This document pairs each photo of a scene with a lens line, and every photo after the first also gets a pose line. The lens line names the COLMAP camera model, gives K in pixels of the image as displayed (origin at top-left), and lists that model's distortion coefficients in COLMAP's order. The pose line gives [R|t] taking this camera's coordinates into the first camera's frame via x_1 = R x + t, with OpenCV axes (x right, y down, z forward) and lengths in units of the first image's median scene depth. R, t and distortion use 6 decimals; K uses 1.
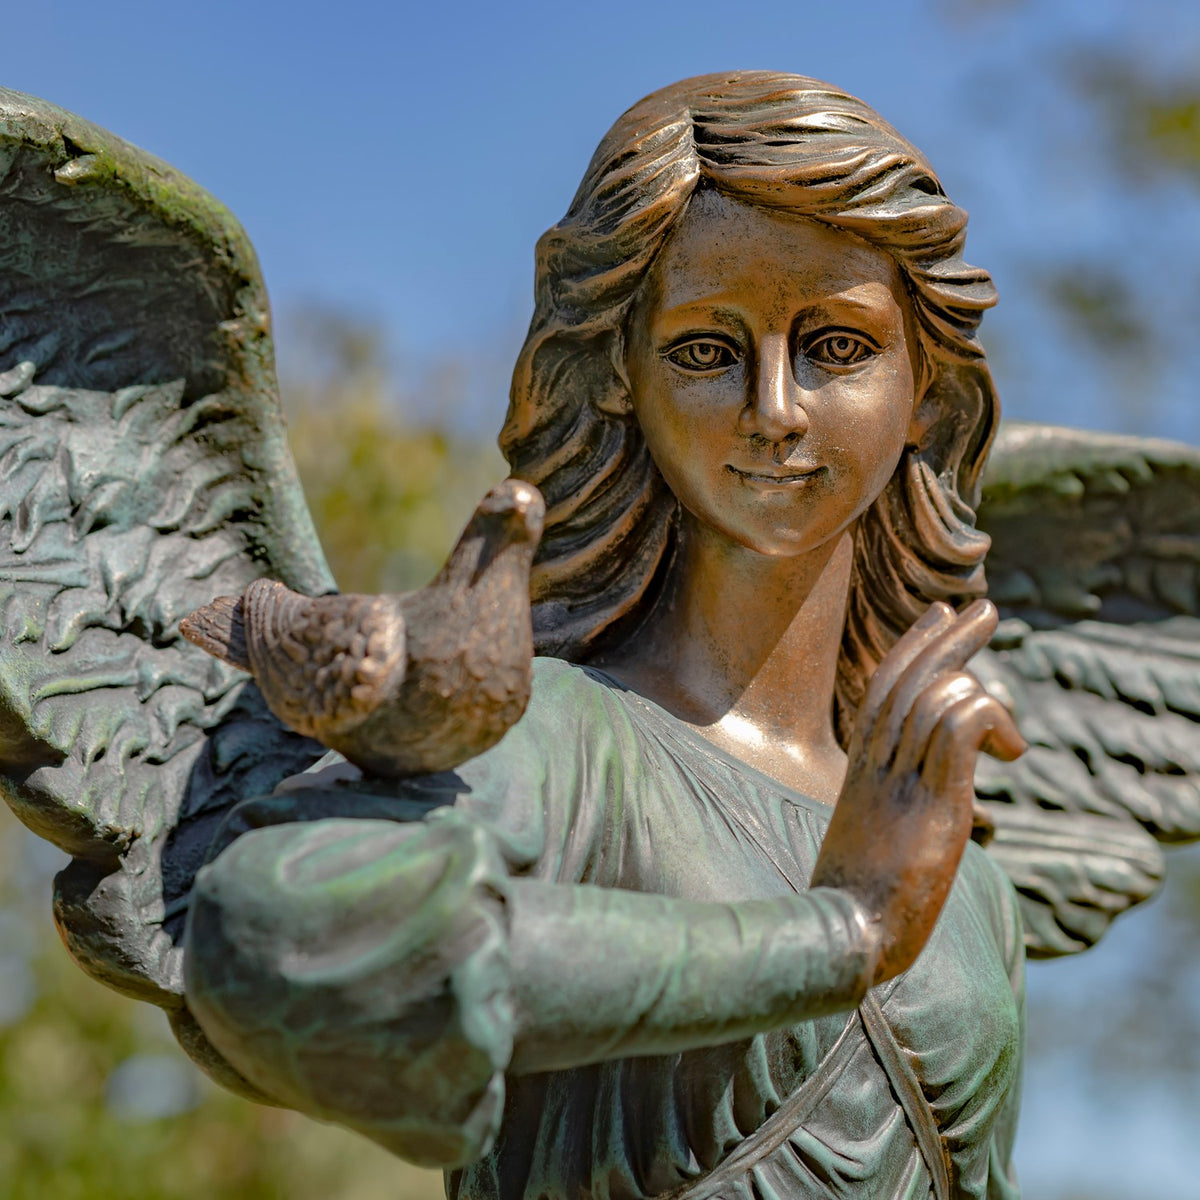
lens RADIAL K [[5136.4, 0, 600.0], [0, 5136.4, 600.0], [0, 0, 1]] dist [-0.043841, -0.290937]
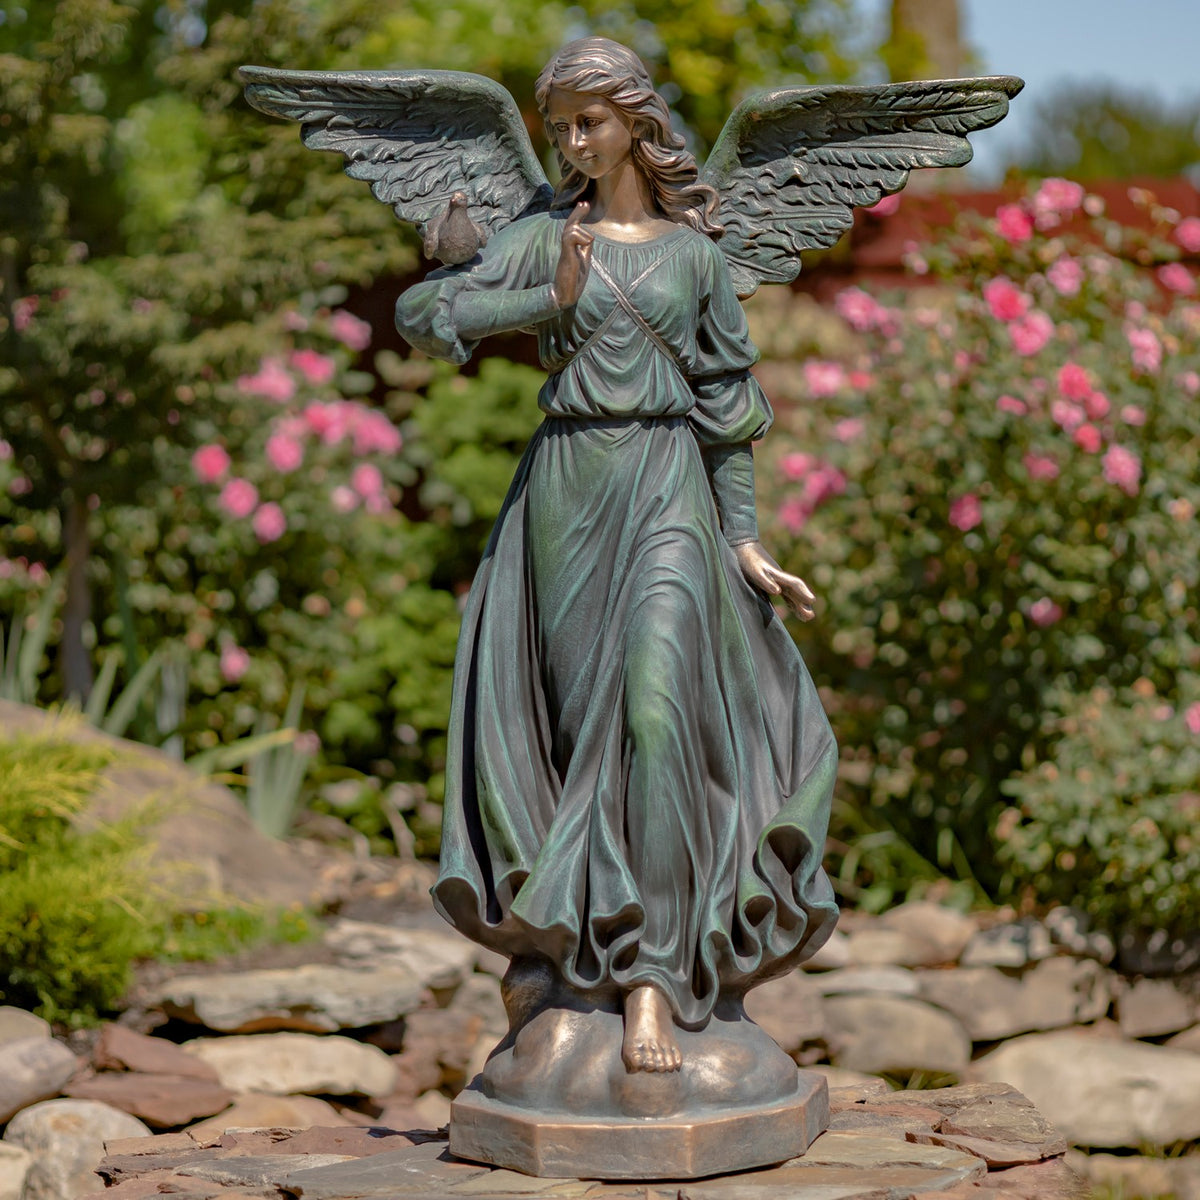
lens RADIAL K [[4720.6, 0, 600.0], [0, 4720.6, 600.0], [0, 0, 1]] dist [-0.268690, 1.488339]
pose [[0.817810, -0.044415, -0.573772, 1.846826], [0.174658, 0.969147, 0.173922, -0.284599], [0.548345, -0.242449, 0.800335, -1.655007]]
